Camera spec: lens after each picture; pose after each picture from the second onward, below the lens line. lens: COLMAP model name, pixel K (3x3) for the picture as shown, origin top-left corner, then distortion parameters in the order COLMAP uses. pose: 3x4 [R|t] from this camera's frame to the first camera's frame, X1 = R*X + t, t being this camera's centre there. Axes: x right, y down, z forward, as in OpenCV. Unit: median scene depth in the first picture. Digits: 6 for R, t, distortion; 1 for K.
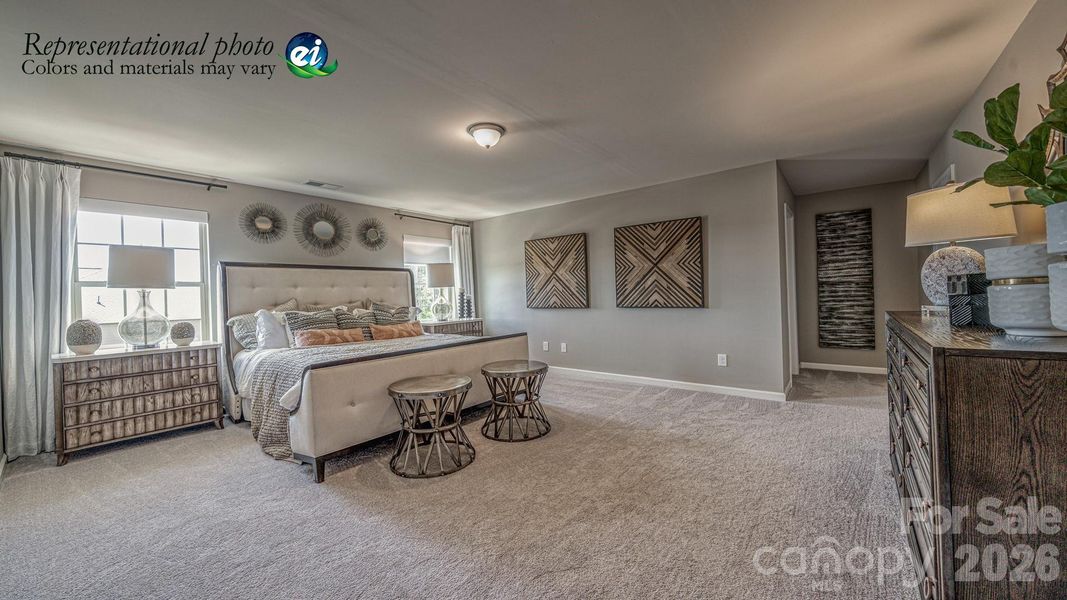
lens RADIAL K [[392.4, 0, 532.1], [0, 392.4, 294.4], [0, 0, 1]] dist [-0.003001, 0.000070]
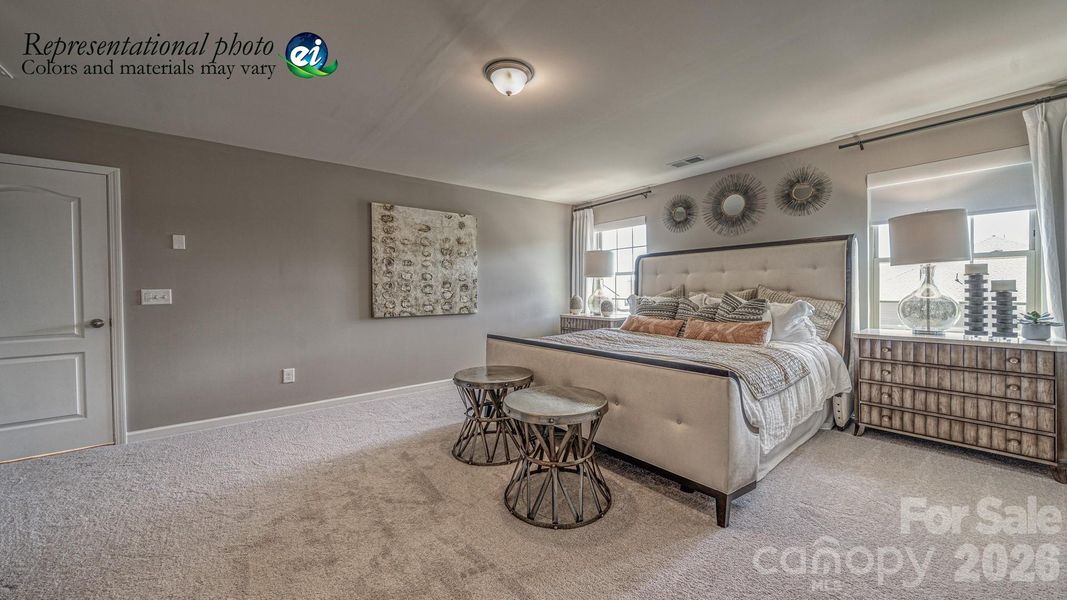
lens RADIAL K [[392.4, 0, 529.4], [0, 392.4, 295.1], [0, 0, 1]] dist [-0.003001, 0.000070]
pose [[-0.234321, 0.049015, -0.970923, 0.429683], [0.021415, 0.998746, 0.045251, -0.015052], [0.971923, -0.010189, -0.235077, 0.786169]]
